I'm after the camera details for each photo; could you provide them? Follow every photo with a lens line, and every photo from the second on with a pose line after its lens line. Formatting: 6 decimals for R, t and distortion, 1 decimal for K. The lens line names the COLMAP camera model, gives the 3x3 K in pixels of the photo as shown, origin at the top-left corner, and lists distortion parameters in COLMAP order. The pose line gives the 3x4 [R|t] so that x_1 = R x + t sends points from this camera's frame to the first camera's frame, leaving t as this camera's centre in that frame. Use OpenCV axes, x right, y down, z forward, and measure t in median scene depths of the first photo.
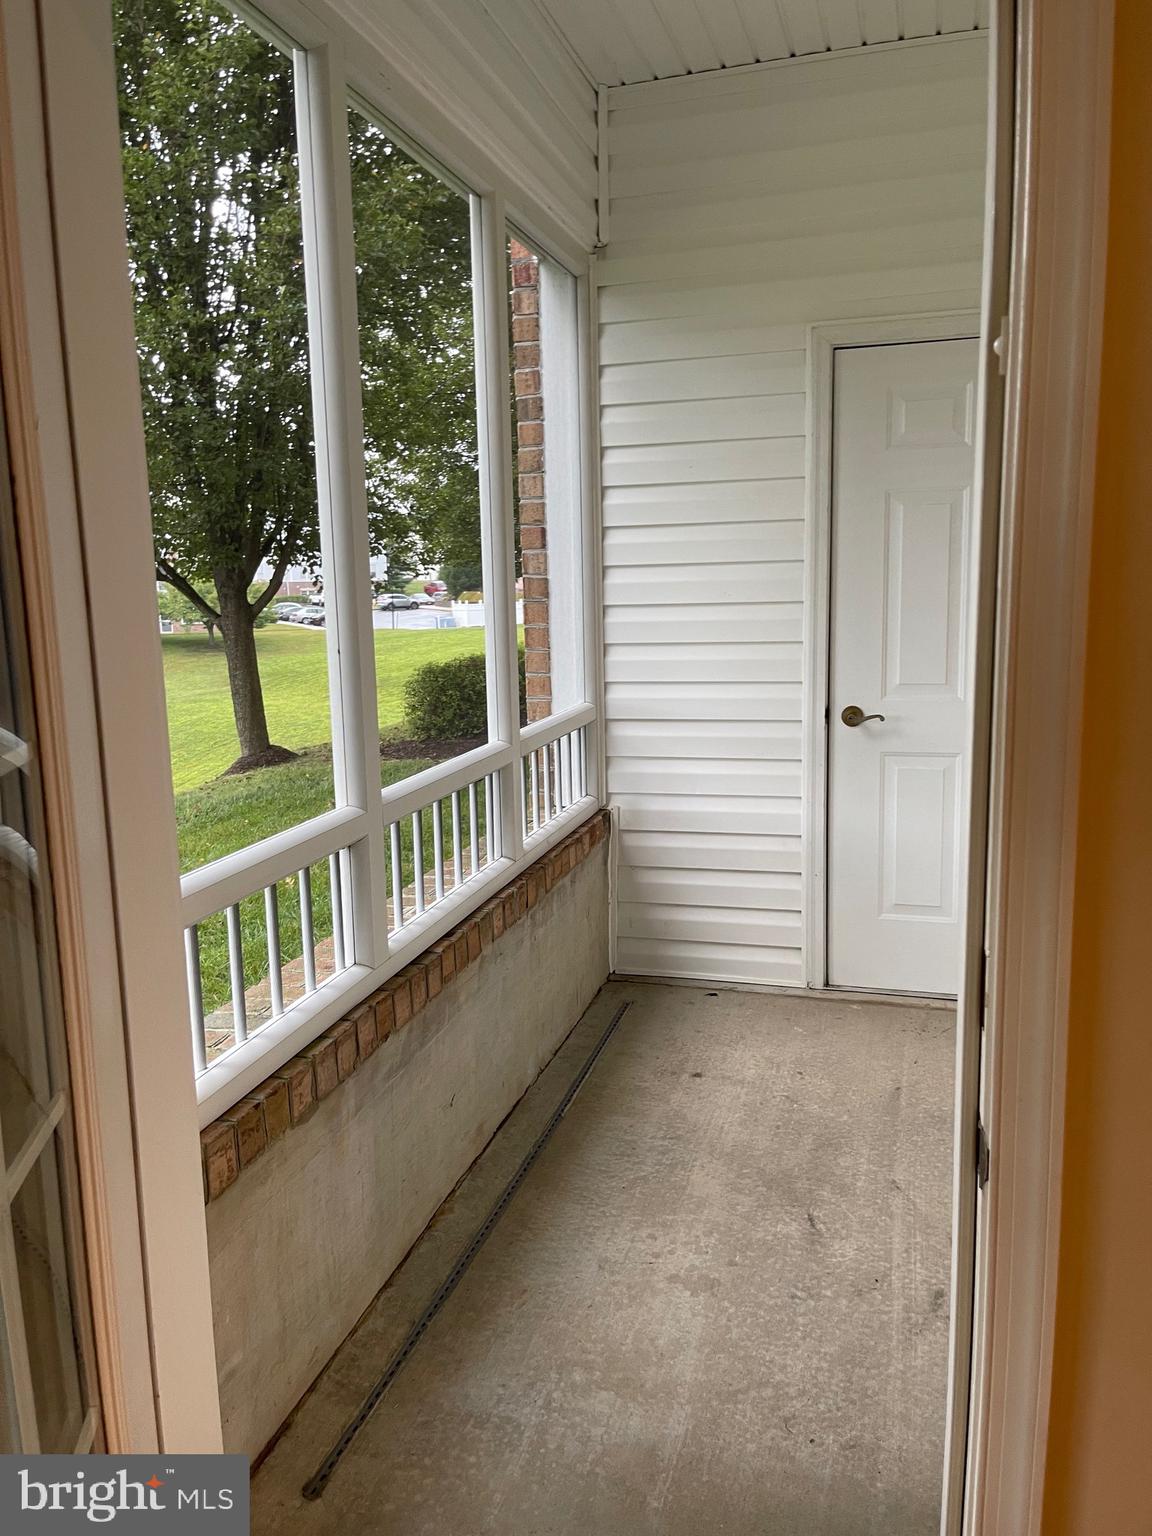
lens RADIAL K [[1169.3, 0, 534.2], [0, 1169.3, 744.1], [0, 0, 1]] dist [0.047644, 0.003975]
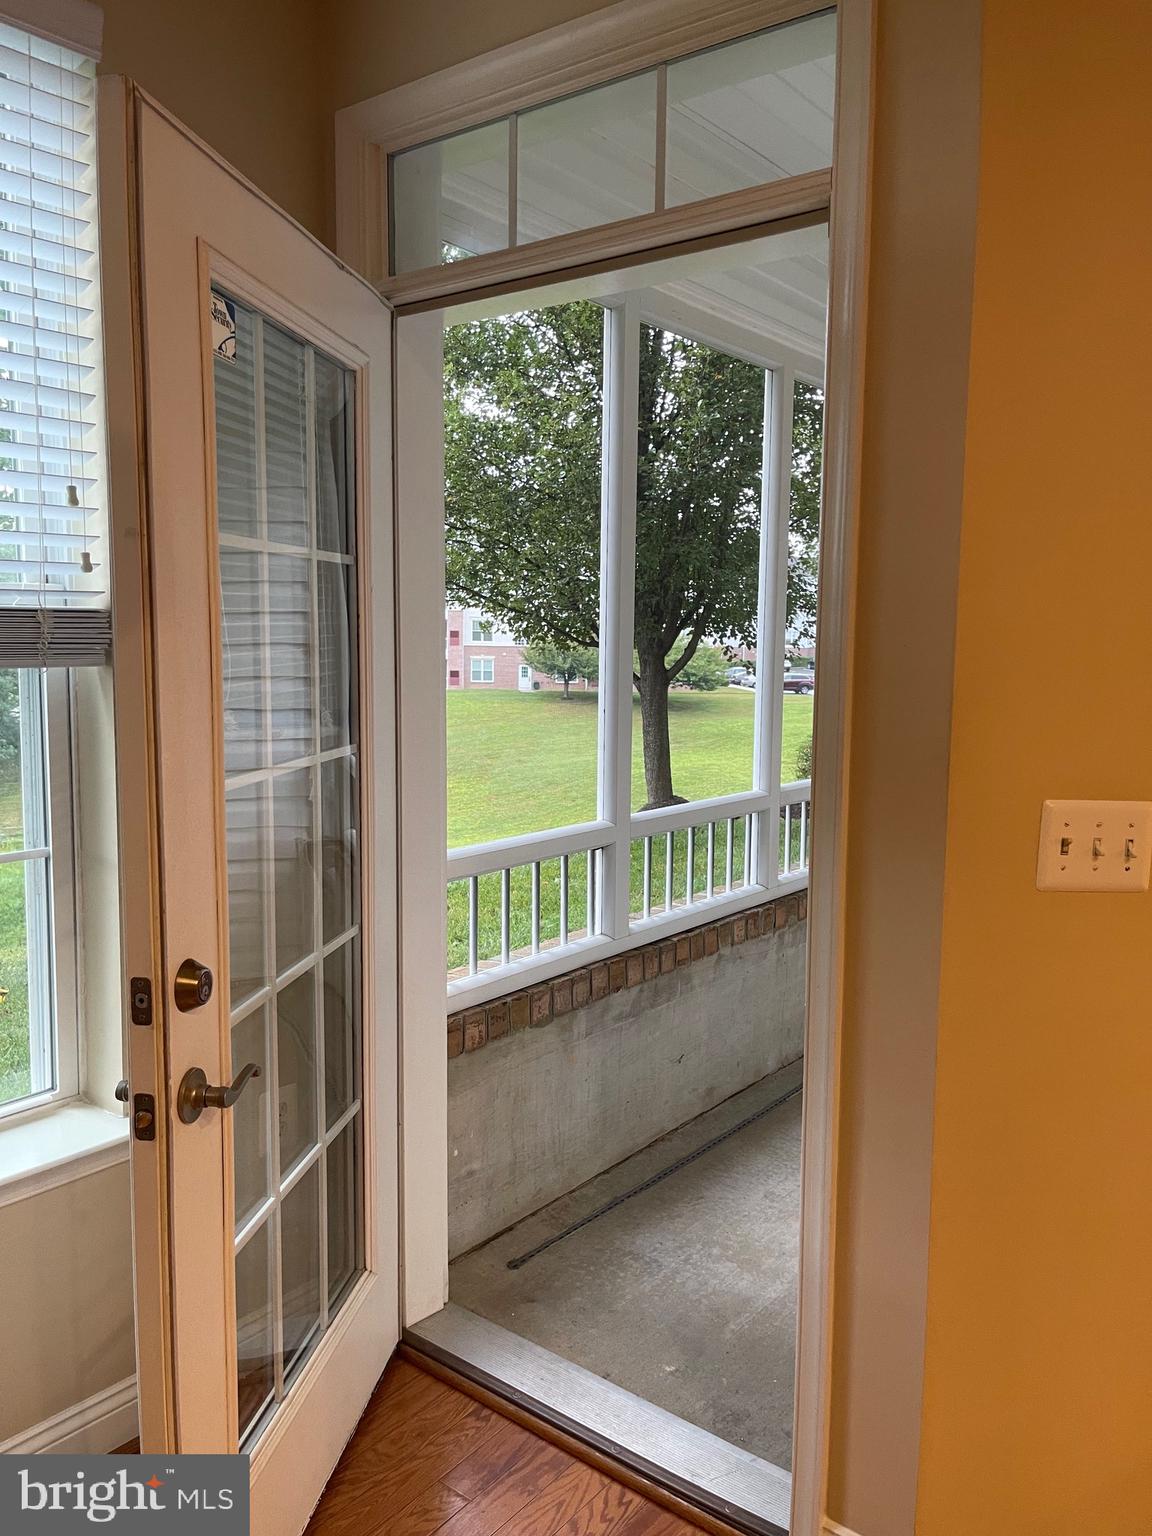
lens RADIAL K [[1184.0, 0, 576.0], [0, 1184.0, 768.0], [0, 0, 1]] dist [0.121018, -0.001383]
pose [[0.935499, 0.079124, -0.344356, 0.285546], [-0.091483, 0.995611, -0.019764, 0.020558], [0.341281, 0.049991, 0.938631, -0.343393]]
